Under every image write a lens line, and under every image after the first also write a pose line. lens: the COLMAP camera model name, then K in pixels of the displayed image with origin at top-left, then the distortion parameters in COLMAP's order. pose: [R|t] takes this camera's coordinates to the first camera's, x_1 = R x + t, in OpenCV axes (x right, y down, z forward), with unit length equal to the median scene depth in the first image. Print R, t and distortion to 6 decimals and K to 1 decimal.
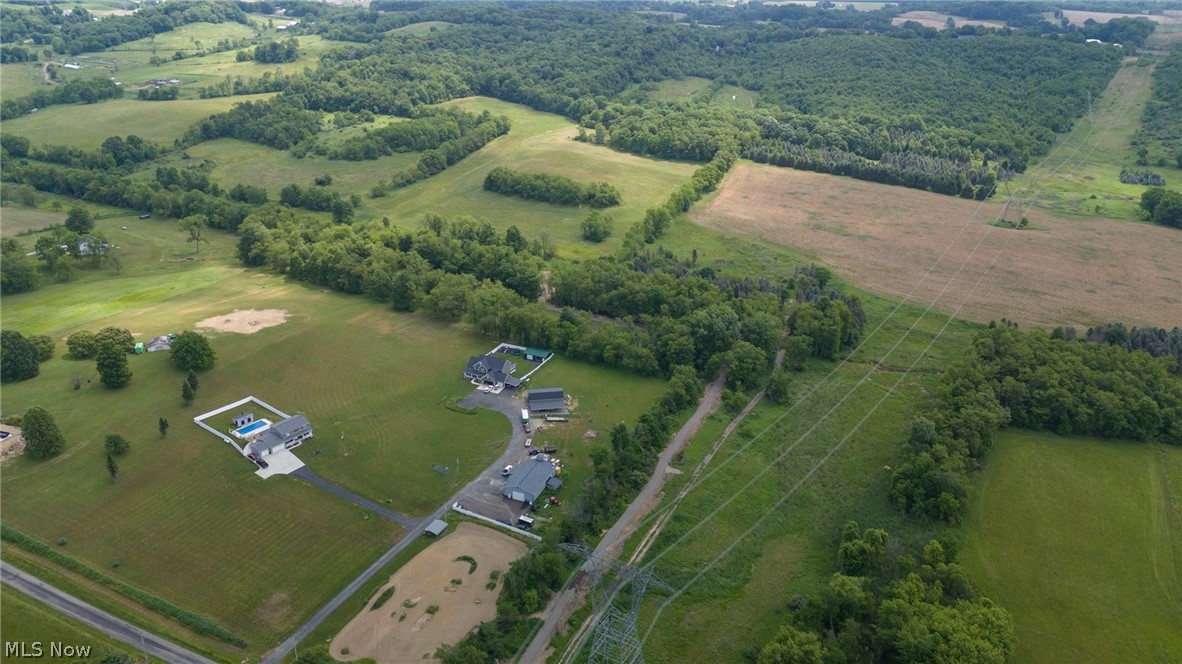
lens RADIAL K [[866.6, 0, 588.5], [0, 866.6, 327.5], [0, 0, 1]] dist [0.077278, -0.078556]
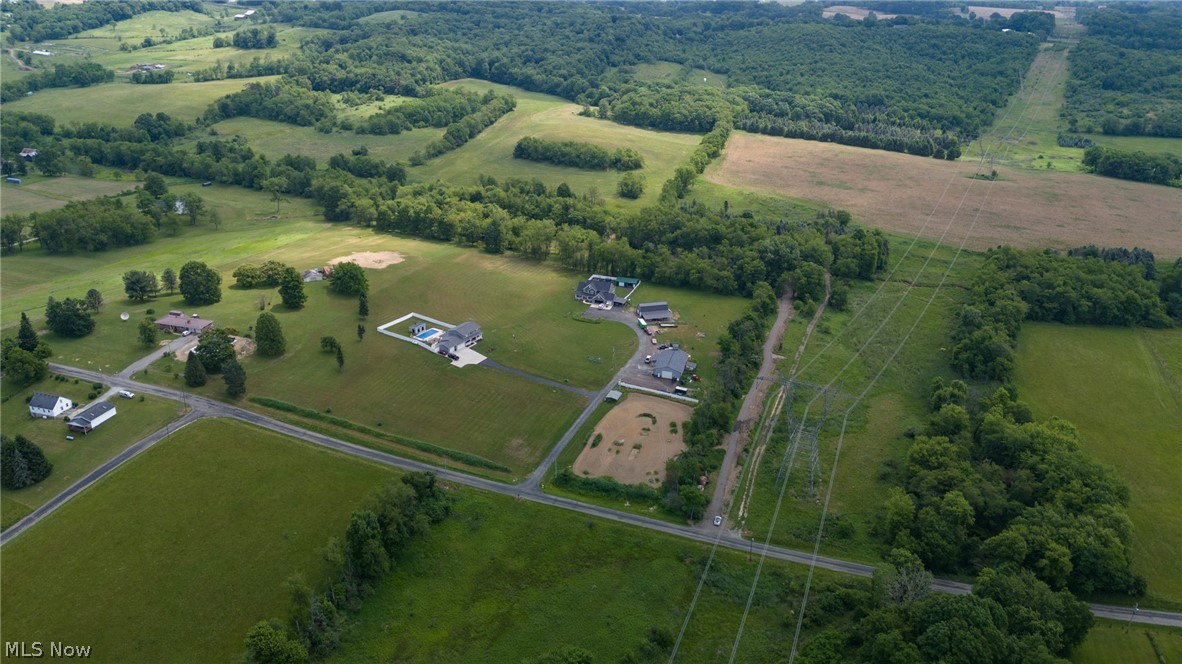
lens RADIAL K [[866.6, 0, 588.5], [0, 866.6, 327.5], [0, 0, 1]] dist [0.077278, -0.078556]
pose [[0.994859, -0.030962, 0.096420, -0.125881], [0.030721, 0.999520, 0.003982, 0.048360], [-0.096497, -0.000999, 0.995333, -0.087990]]
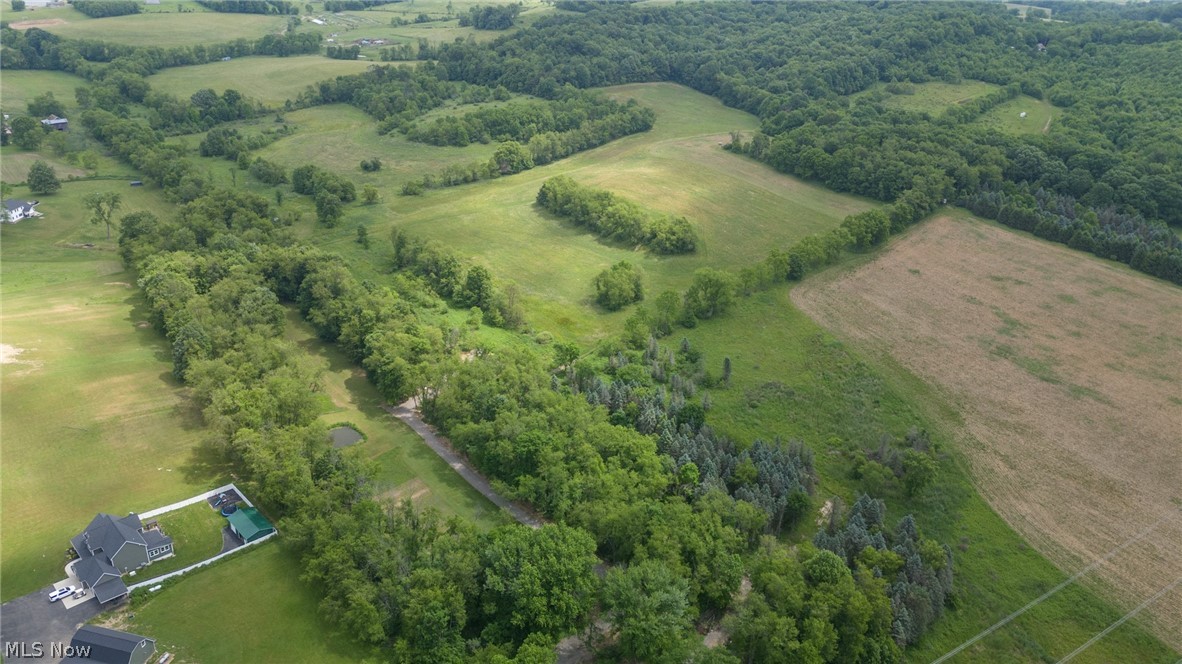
lens RADIAL K [[866.6, 0, 588.5], [0, 866.6, 327.5], [0, 0, 1]] dist [0.077278, -0.078556]
pose [[0.919758, 0.182722, -0.347359, 0.170379], [-0.179960, 0.982840, 0.040498, -0.084896], [0.348798, 0.025263, 0.936857, 0.307483]]
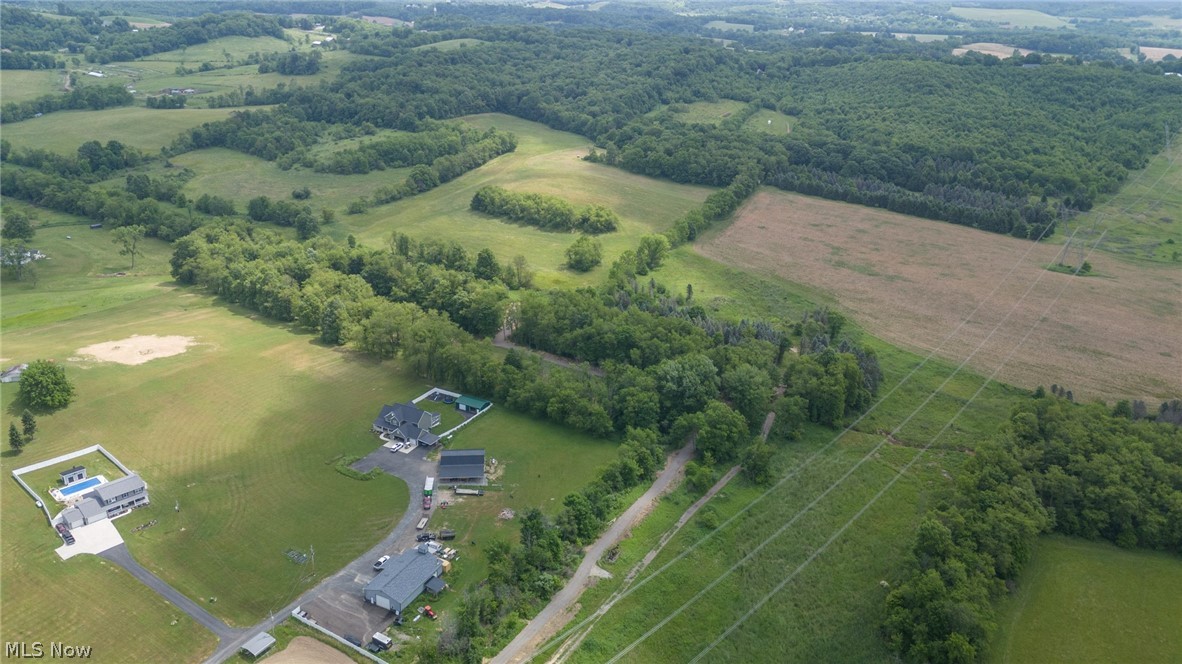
lens RADIAL K [[866.6, 0, 588.5], [0, 866.6, 327.5], [0, 0, 1]] dist [0.077278, -0.078556]
pose [[0.997372, 0.041112, -0.059648, 0.054483], [-0.043006, 0.998599, -0.030821, -0.011832], [0.058298, 0.033305, 0.997744, 0.098289]]
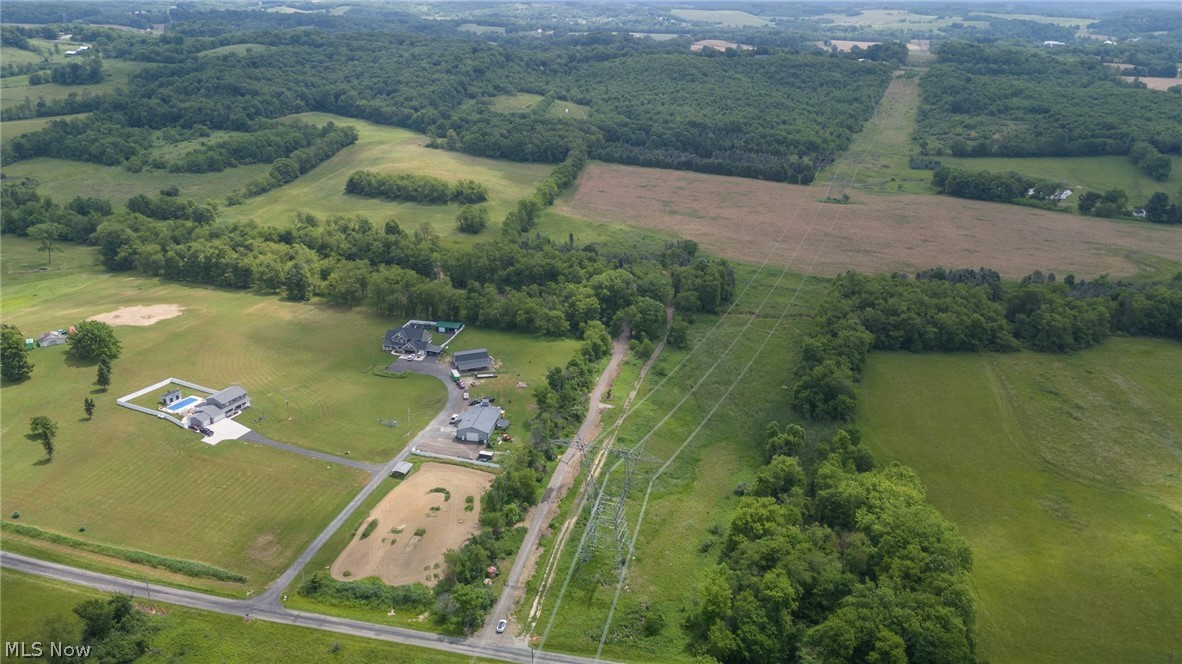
lens RADIAL K [[866.6, 0, 588.5], [0, 866.6, 327.5], [0, 0, 1]] dist [0.077278, -0.078556]
pose [[0.975511, -0.072397, 0.207692, -0.062092], [0.080277, 0.996328, -0.029752, 0.042572], [-0.204776, 0.045697, 0.977742, -0.027672]]
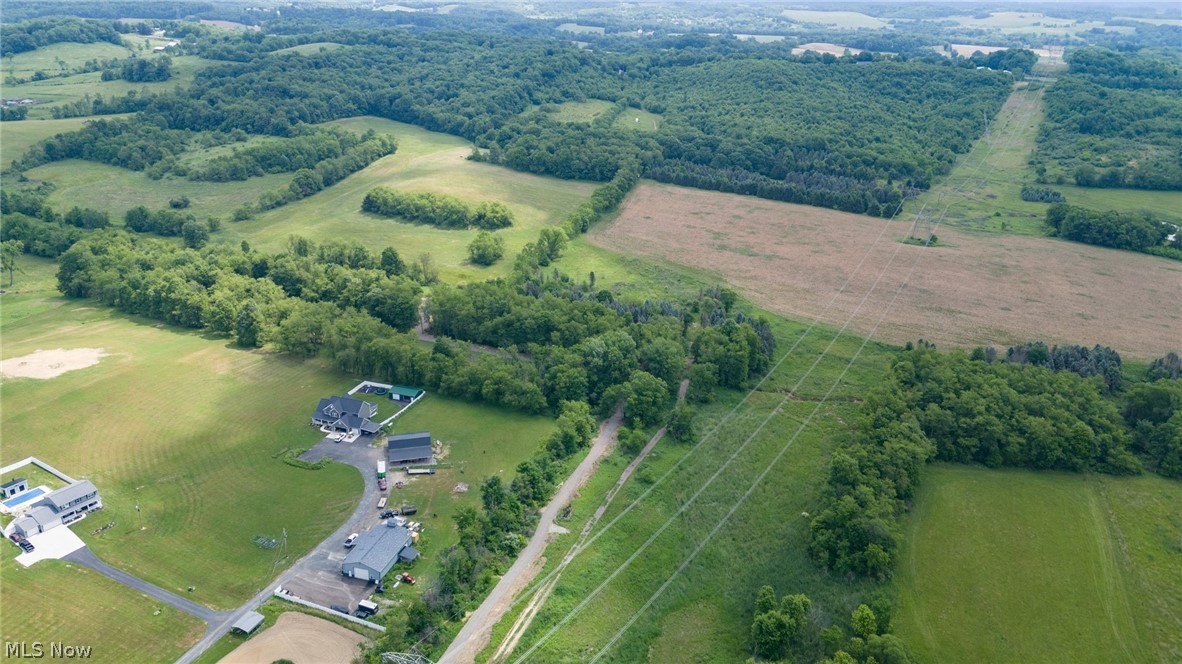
lens RADIAL K [[866.6, 0, 588.5], [0, 866.6, 327.5], [0, 0, 1]] dist [0.077278, -0.078556]
pose [[0.995285, -0.021427, 0.094601, 0.022786], [0.024861, 0.999069, -0.035268, 0.000570], [-0.093757, 0.037454, 0.994890, 0.069460]]
